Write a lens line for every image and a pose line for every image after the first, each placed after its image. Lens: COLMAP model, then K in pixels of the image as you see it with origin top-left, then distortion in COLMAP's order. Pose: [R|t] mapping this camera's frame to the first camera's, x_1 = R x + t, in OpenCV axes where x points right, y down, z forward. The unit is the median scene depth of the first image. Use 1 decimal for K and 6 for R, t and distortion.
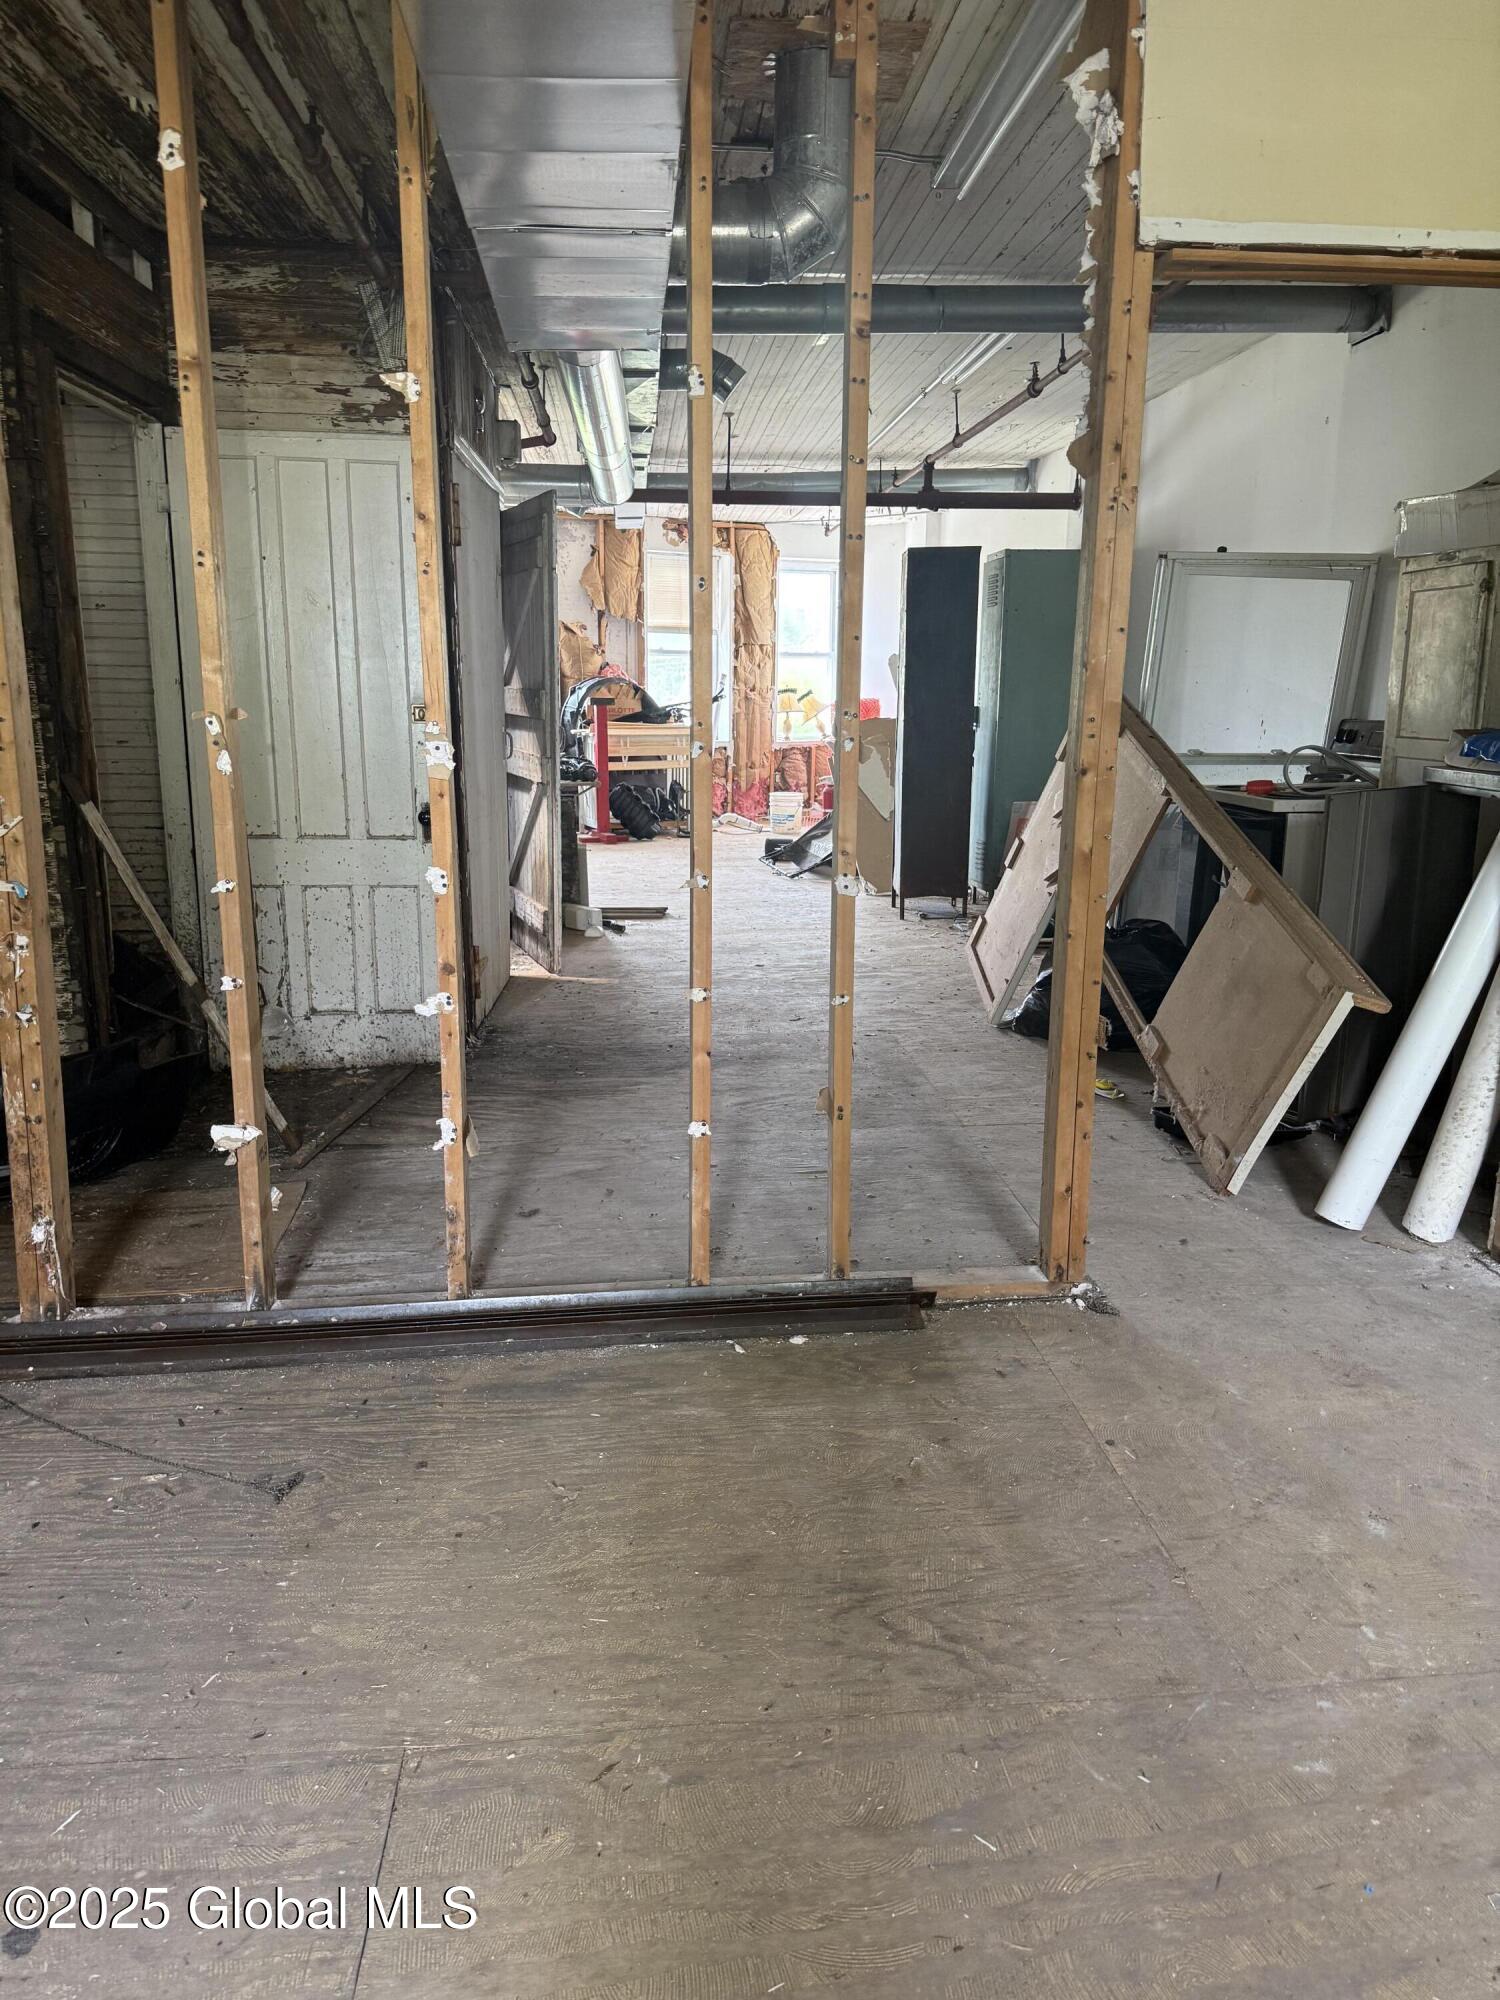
lens RADIAL K [[1422.0, 0, 755.4], [0, 1422.0, 1001.6], [0, 0, 1]] dist [0.060015, -0.002113]
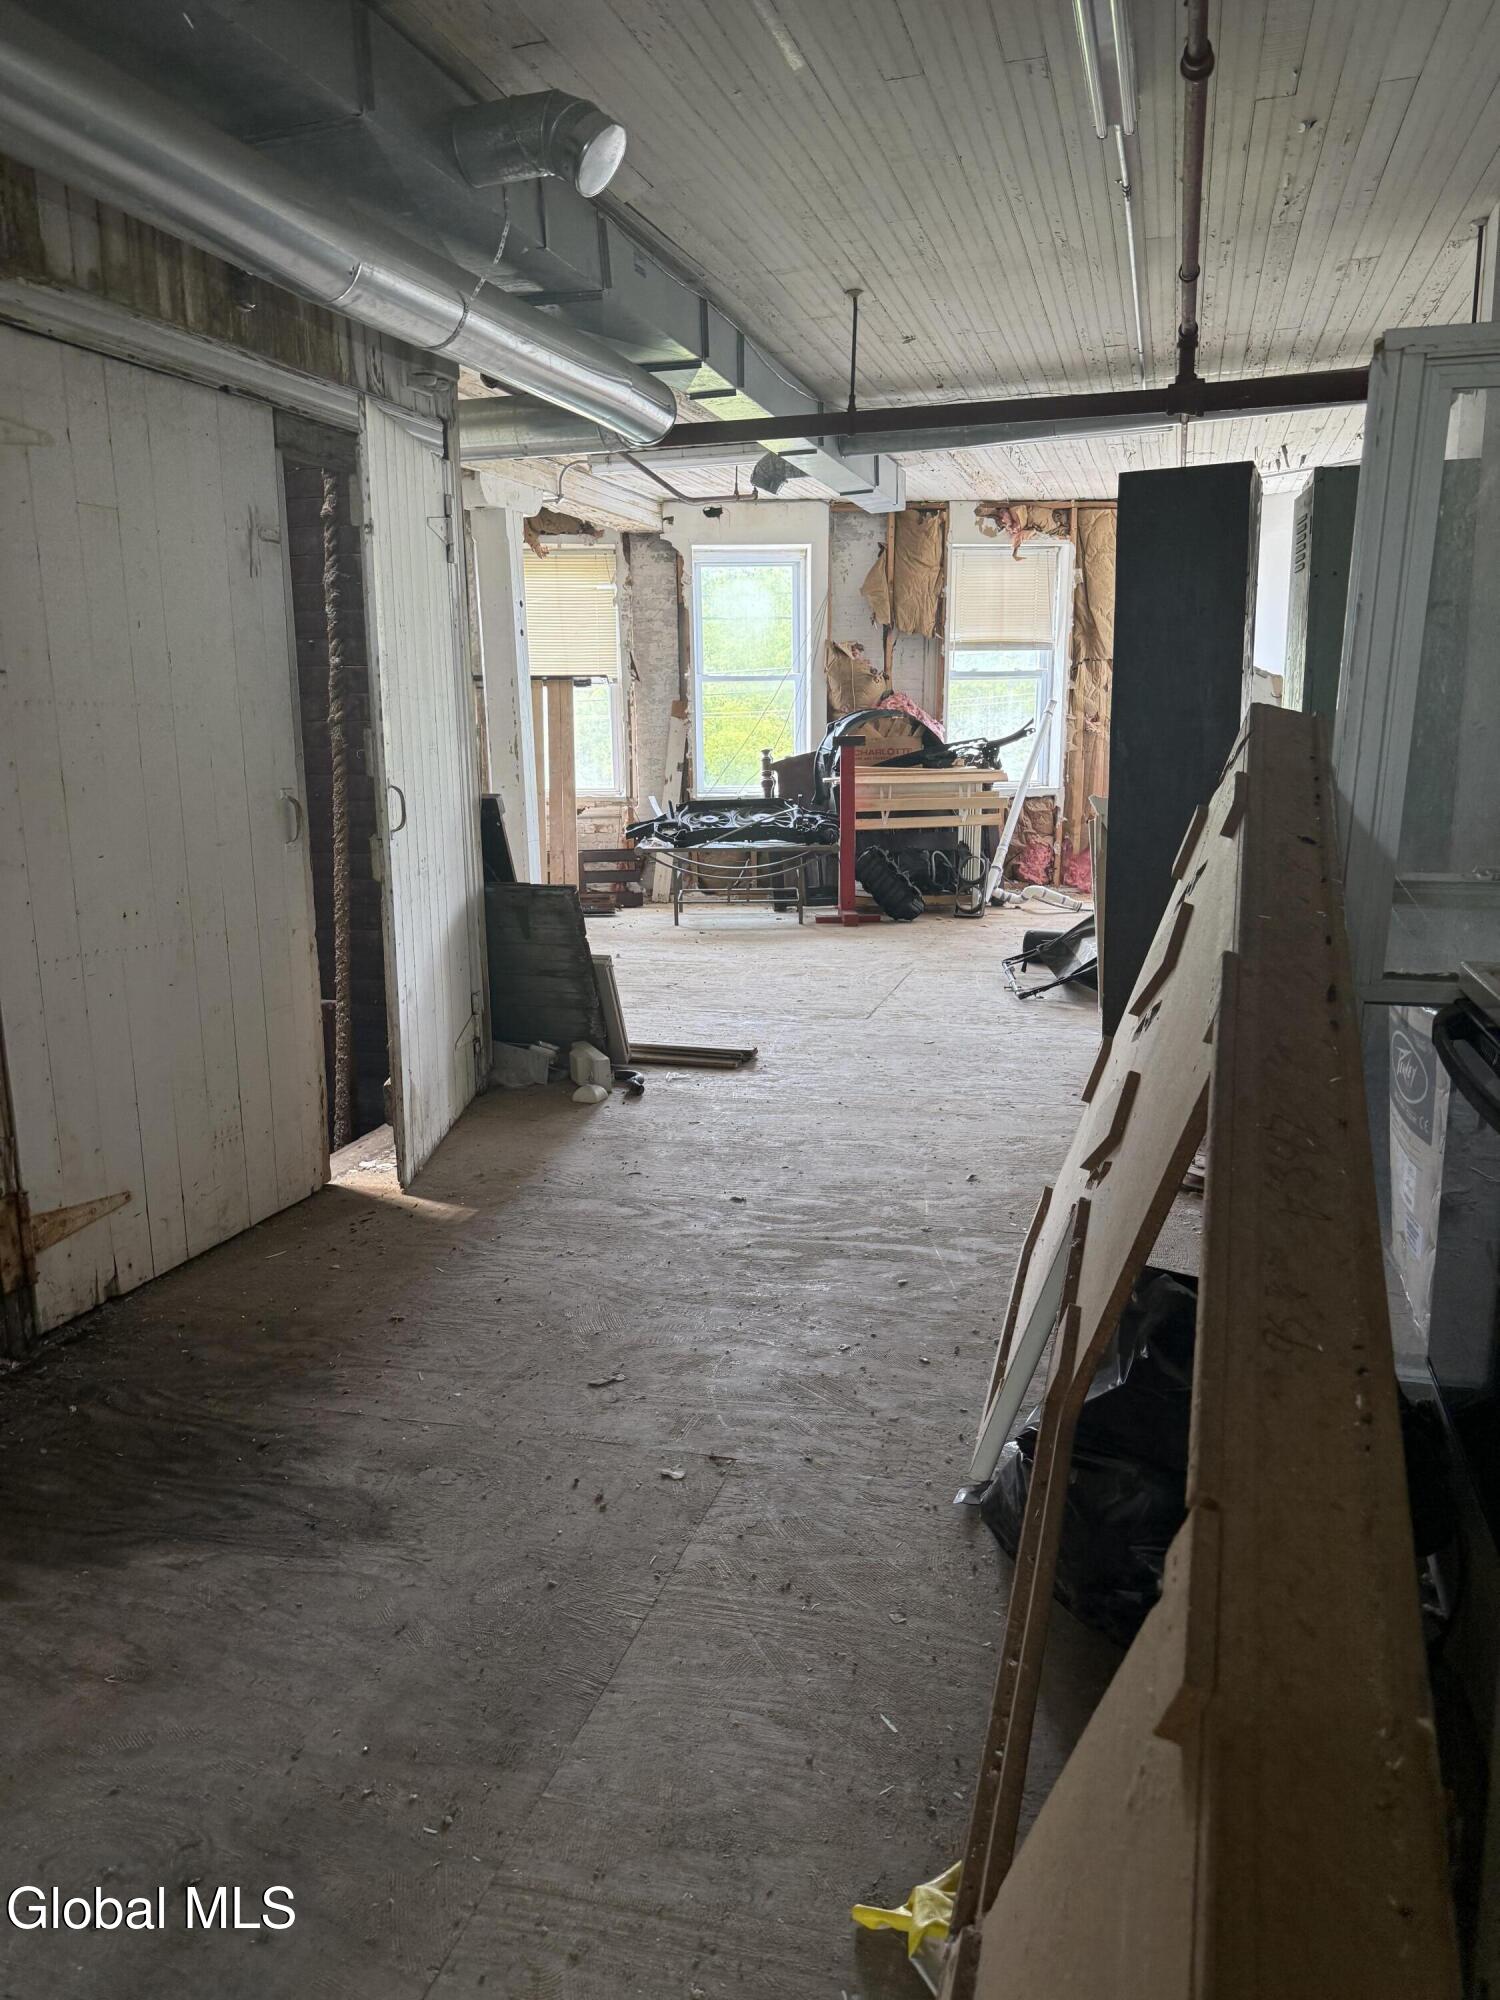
lens RADIAL K [[1422.0, 0, 747.5], [0, 1422.0, 999.7], [0, 0, 1]] dist [0.060015, -0.002113]
pose [[0.932385, 0.047428, -0.358342, 0.111812], [-0.056478, 0.998294, -0.014824, -0.052367], [0.357028, 0.034060, 0.933473, 0.247833]]
